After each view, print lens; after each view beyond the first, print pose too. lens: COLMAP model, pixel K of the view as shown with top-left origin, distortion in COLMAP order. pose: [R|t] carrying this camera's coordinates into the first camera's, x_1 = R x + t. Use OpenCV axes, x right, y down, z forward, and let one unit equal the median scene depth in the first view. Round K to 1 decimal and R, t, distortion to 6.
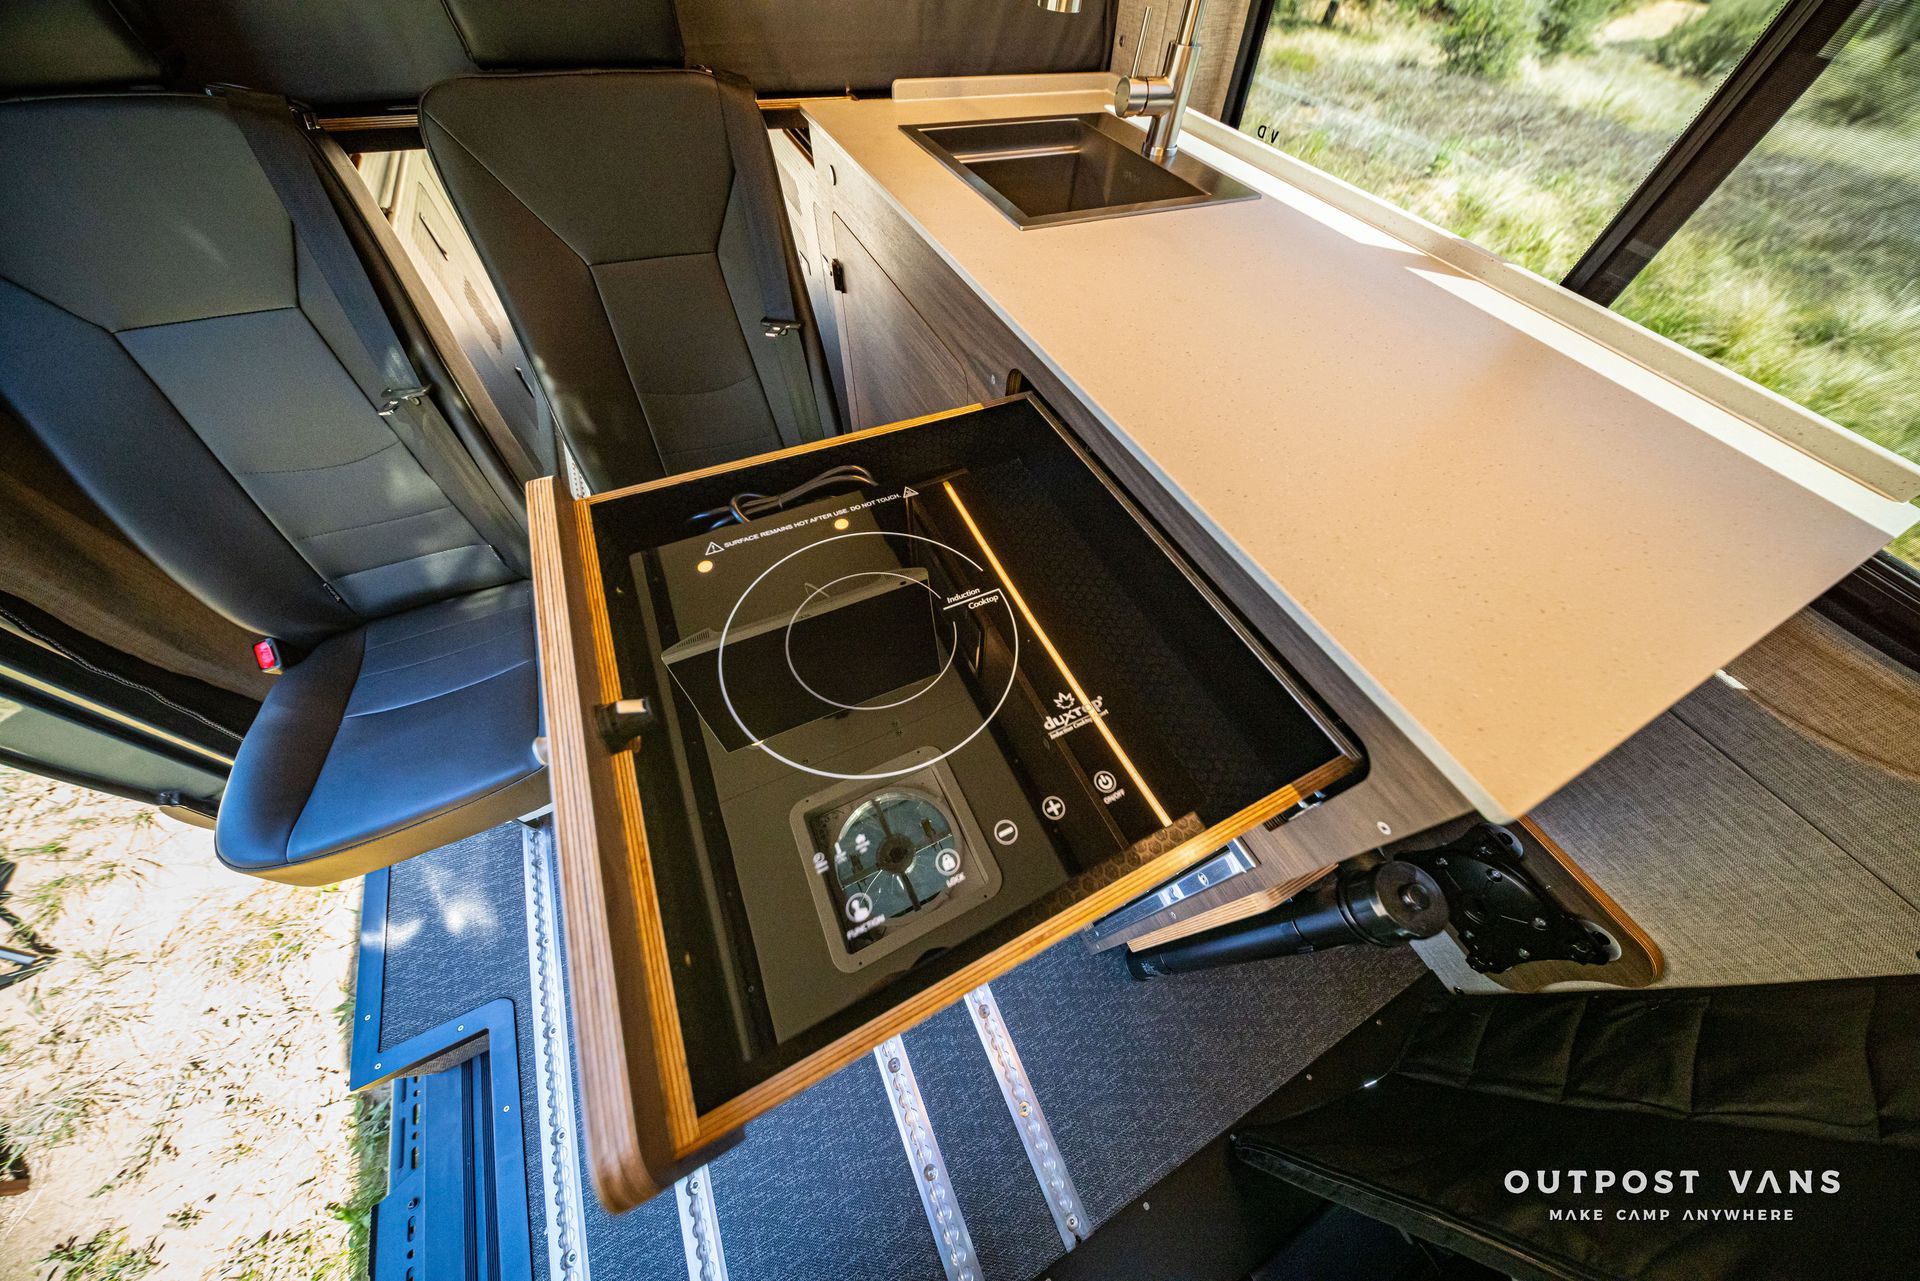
lens RADIAL K [[554.6, 0, 979.2], [0, 554.6, 651.2], [0, 0, 1]] dist [-0.000828, -0.002268]
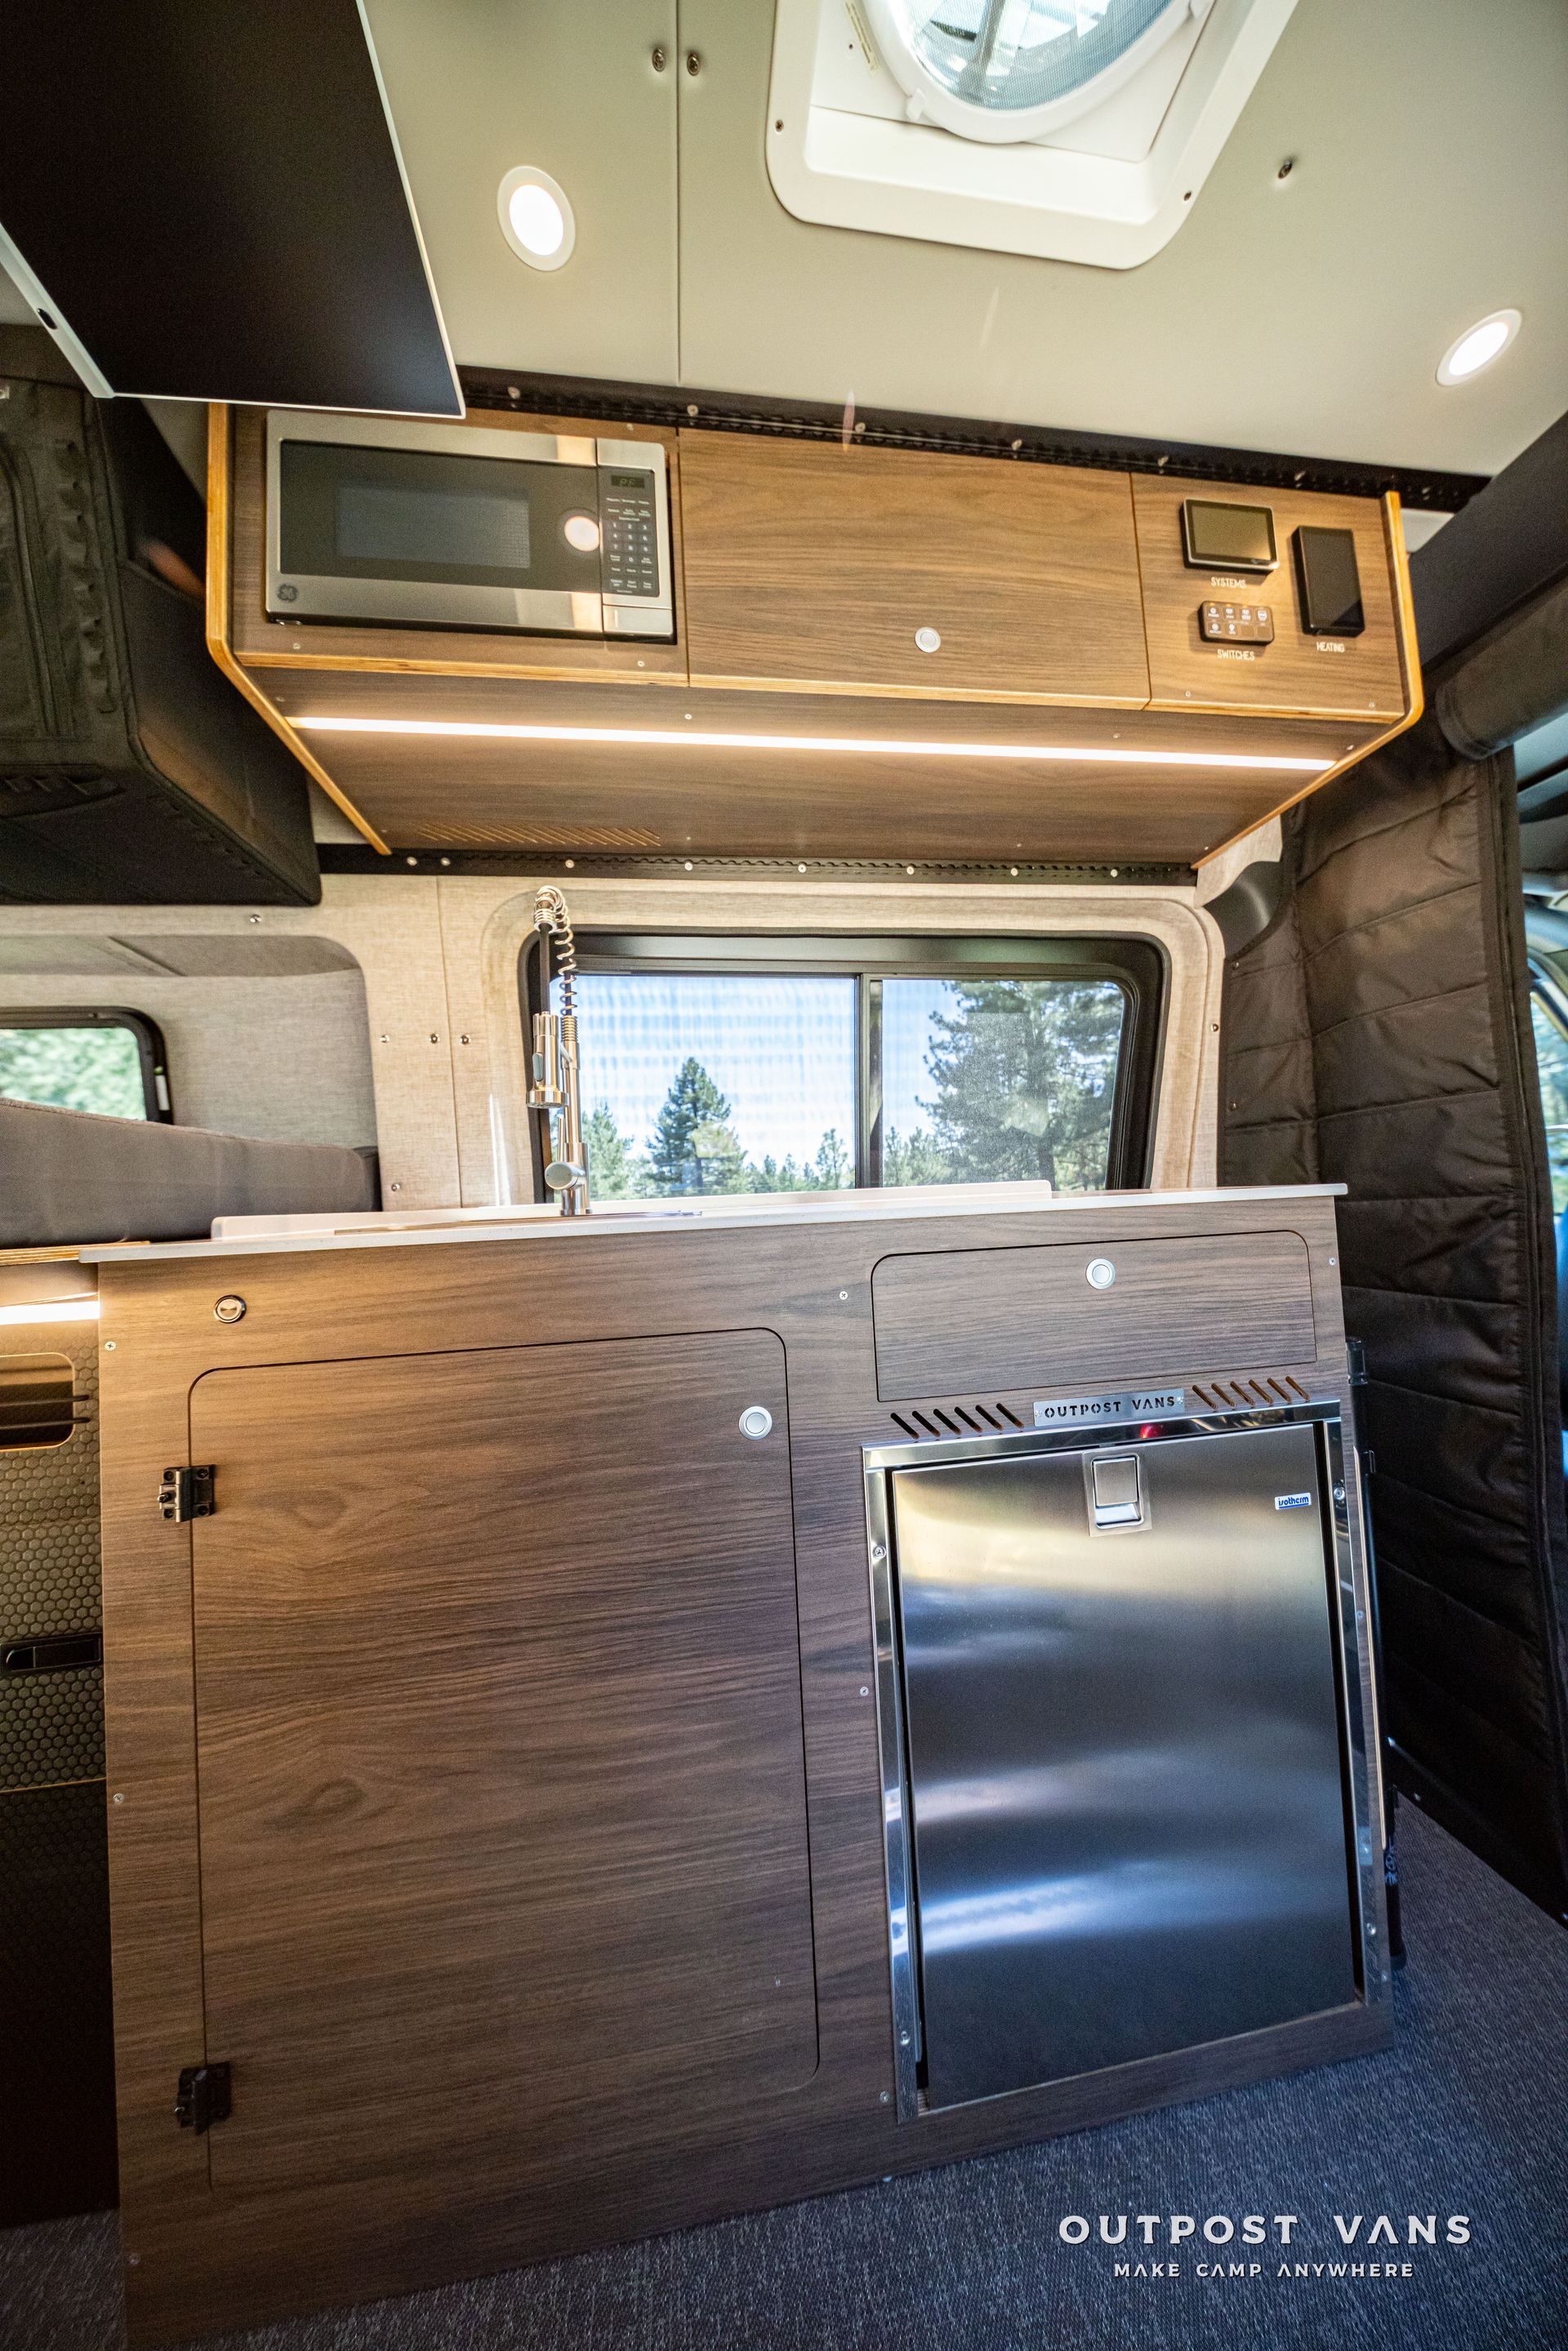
lens RADIAL K [[673.7, 0, 774.1], [0, 673.7, 1171.4], [0, 0, 1]] dist [0.010273, -0.005243]
pose [[0.317213, -0.037543, 0.947611, -0.771815], [0.824048, 0.505469, -0.255824, -0.308946], [-0.469383, 0.862028, 0.191278, 0.508757]]
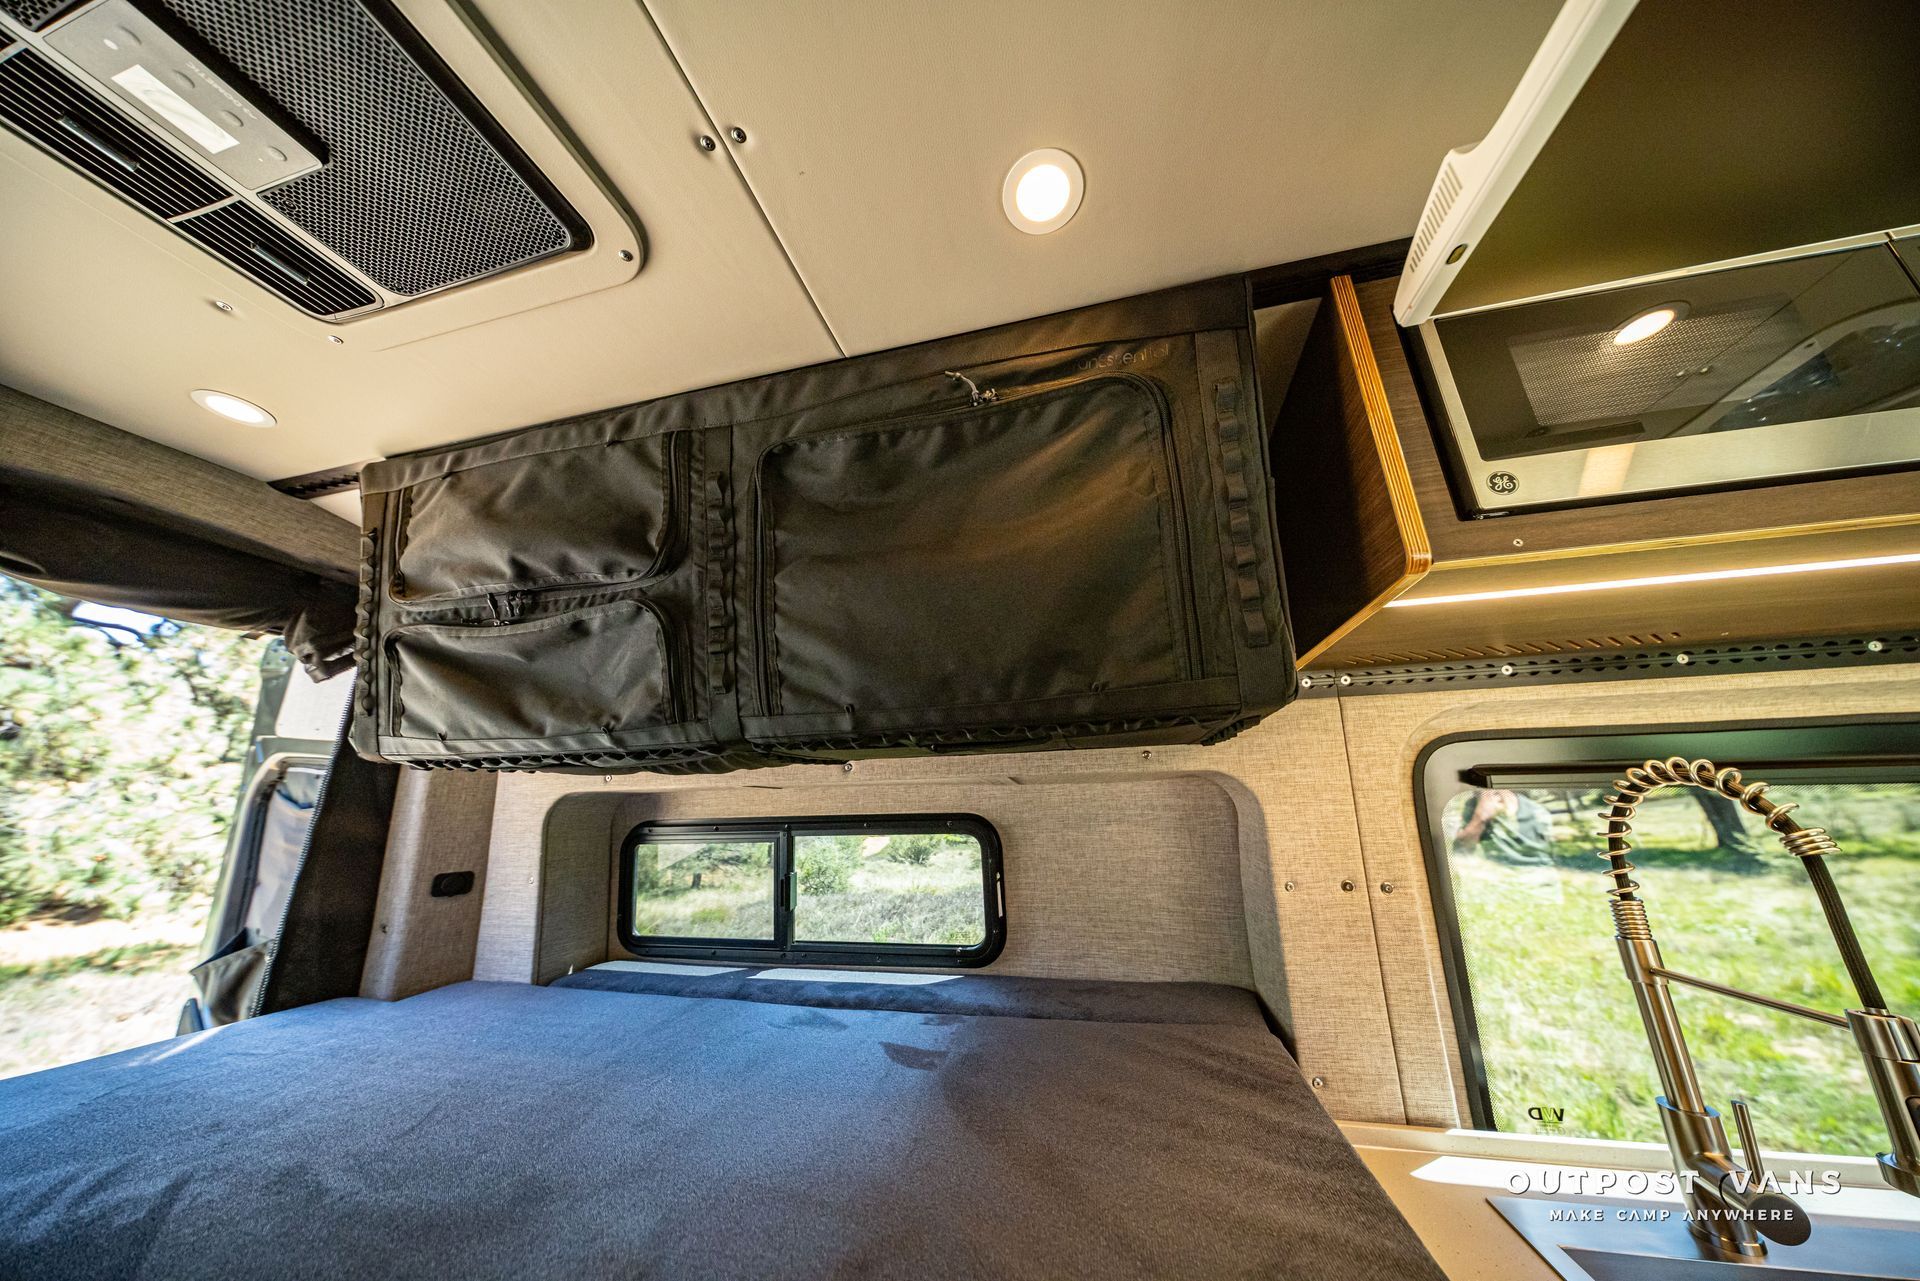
lens RADIAL K [[548.8, 0, 964.8], [0, 548.8, 642.6], [0, 0, 1]] dist [-0.000118, -0.002083]
pose [[0.633101, 0.148210, 0.759748, -0.859605], [0.674031, 0.377052, -0.635228, -1.390010], [-0.380611, 0.914257, 0.138814, 0.604905]]
